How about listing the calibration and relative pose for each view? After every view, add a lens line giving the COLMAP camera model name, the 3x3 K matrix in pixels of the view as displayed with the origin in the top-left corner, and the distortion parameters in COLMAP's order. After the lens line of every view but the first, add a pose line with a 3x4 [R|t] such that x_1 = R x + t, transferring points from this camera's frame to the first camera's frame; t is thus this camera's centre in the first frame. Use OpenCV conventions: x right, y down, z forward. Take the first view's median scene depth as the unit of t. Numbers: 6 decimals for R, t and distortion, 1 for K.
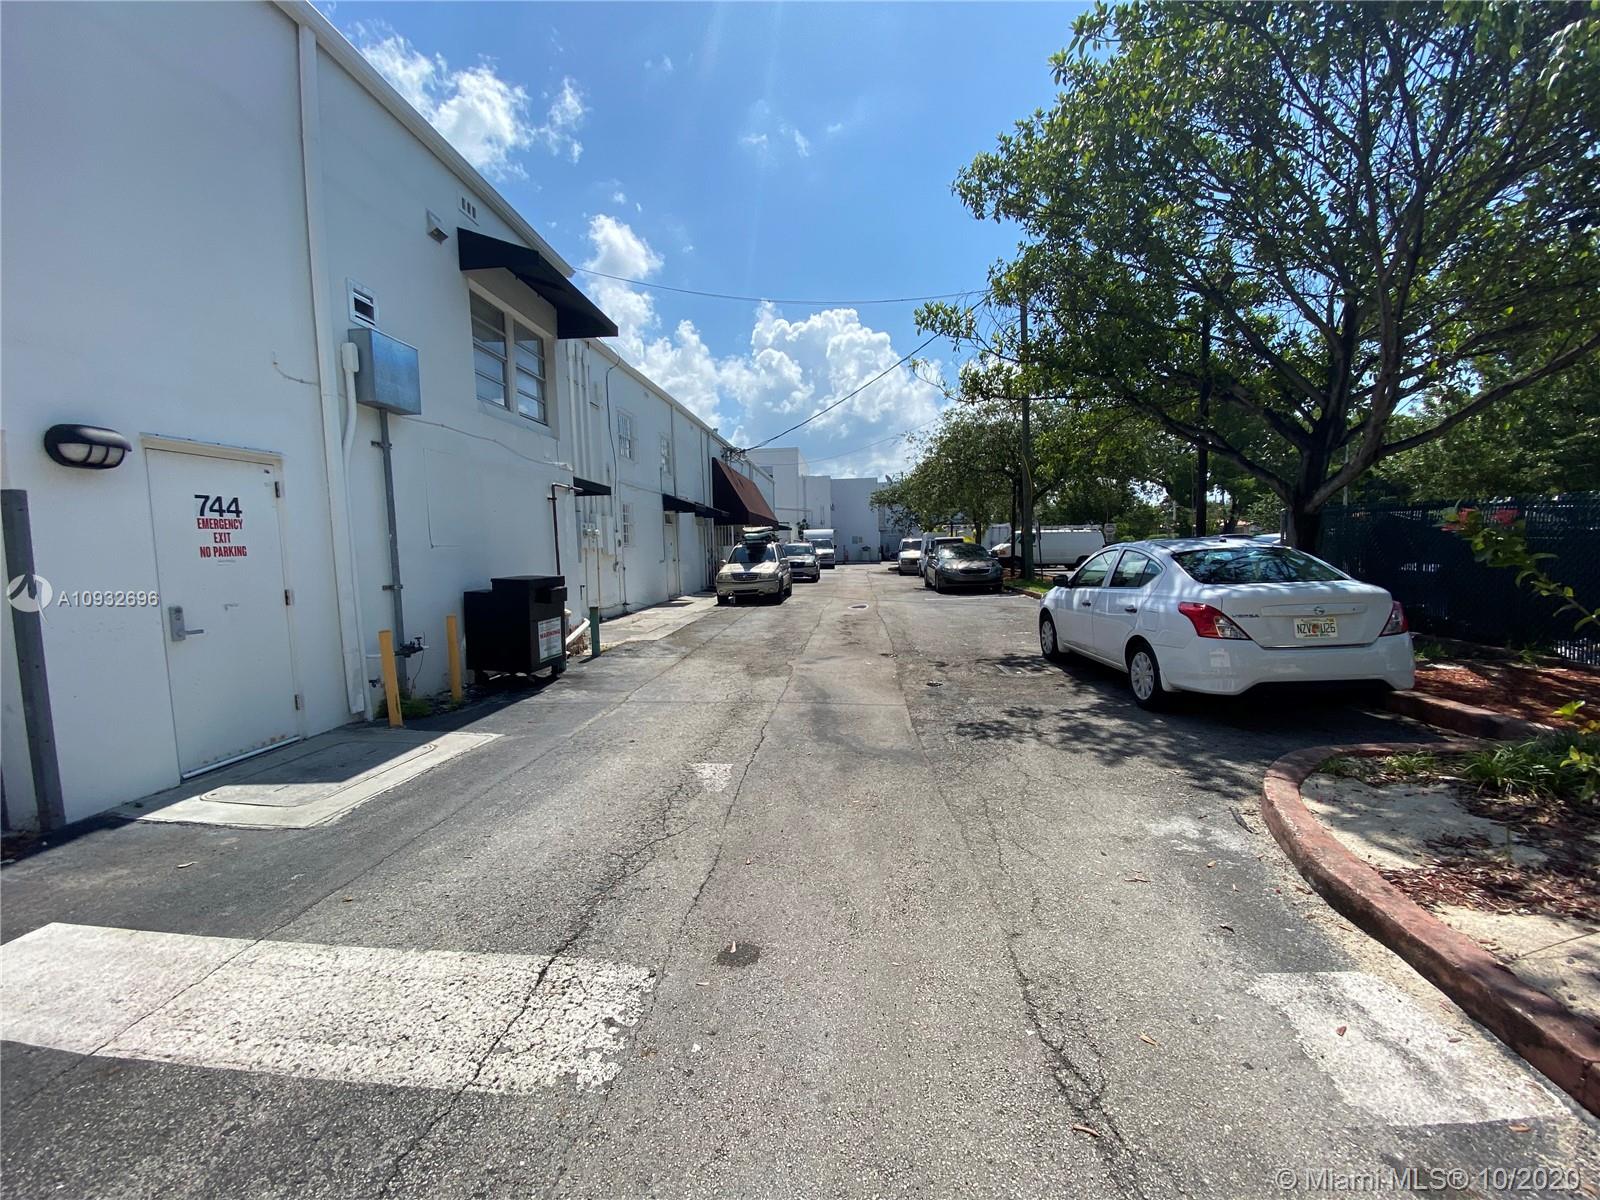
lens RADIAL K [[648.3, 0, 800.3], [0, 648.3, 606.8], [0, 0, 1]] dist [0.016858, -0.017550]
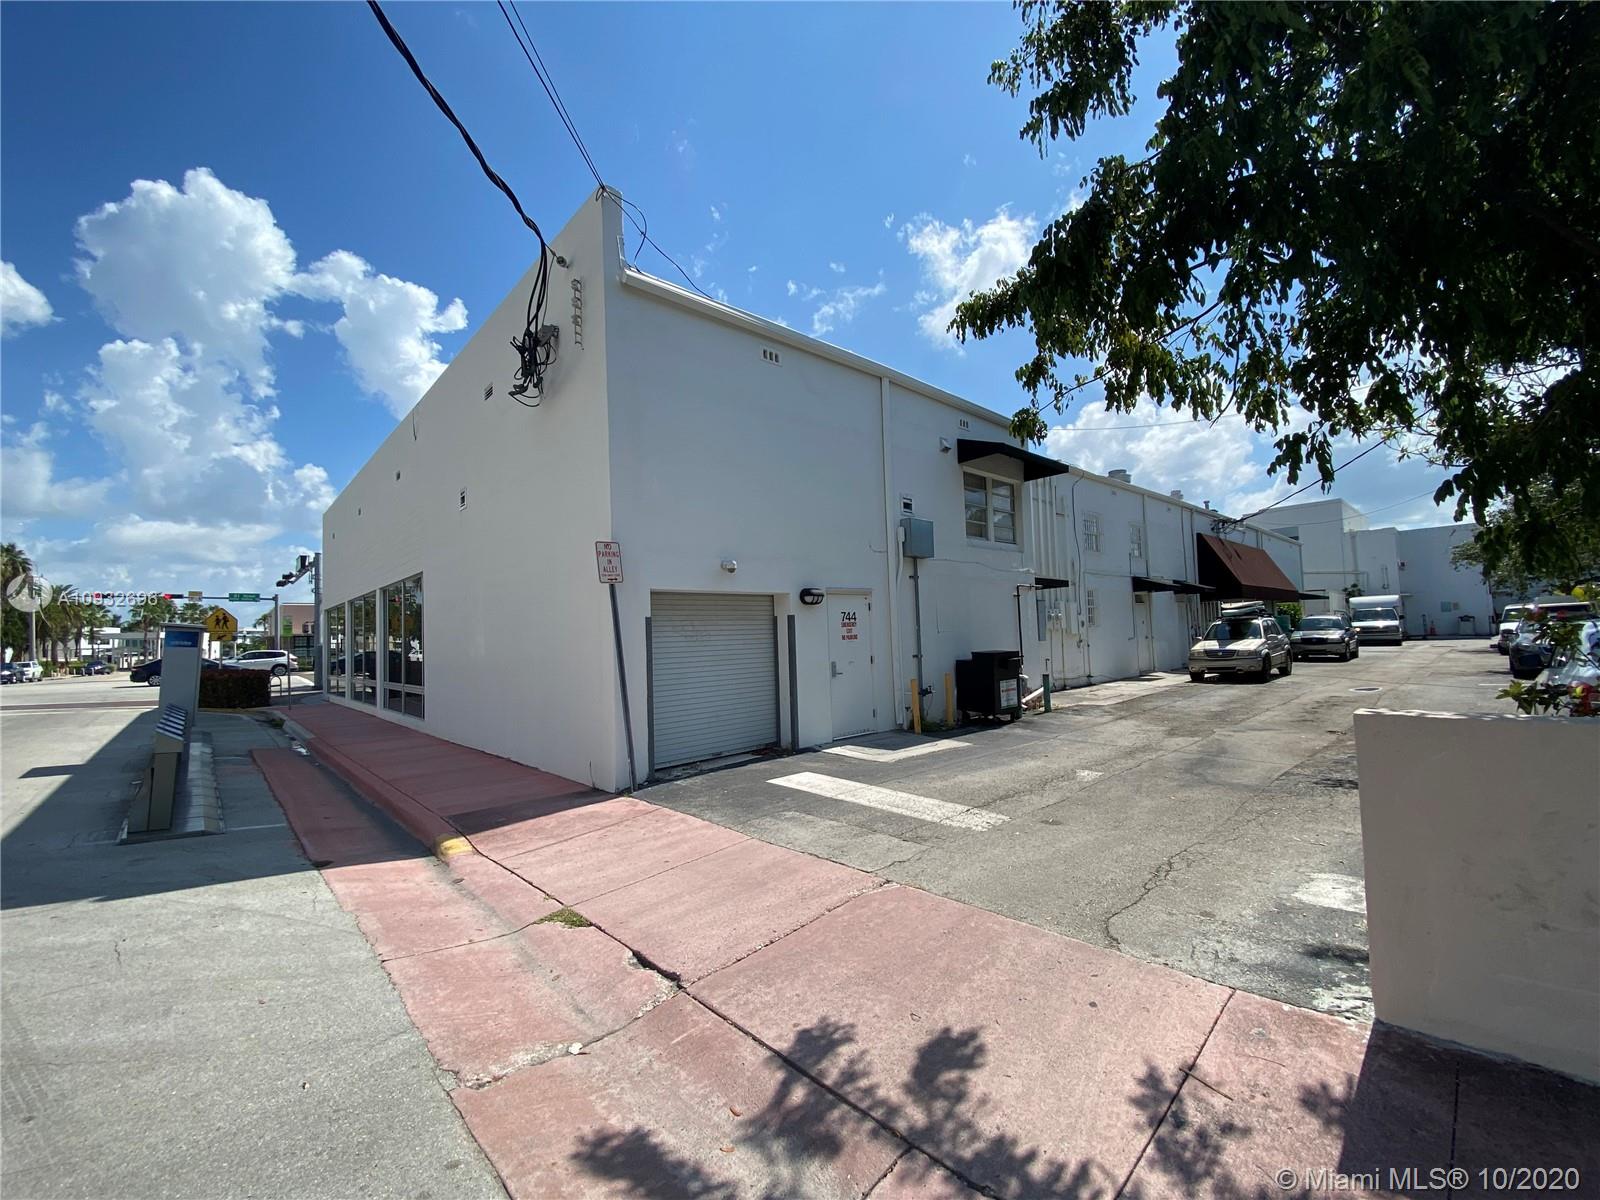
lens RADIAL K [[648.3, 0, 800.3], [0, 648.3, 606.8], [0, 0, 1]] dist [0.016858, -0.017550]
pose [[0.741604, -0.037187, -0.669807, 0.275070], [-0.041064, 0.994074, -0.100655, 0.023371], [0.669580, 0.102151, 0.735682, -0.446413]]
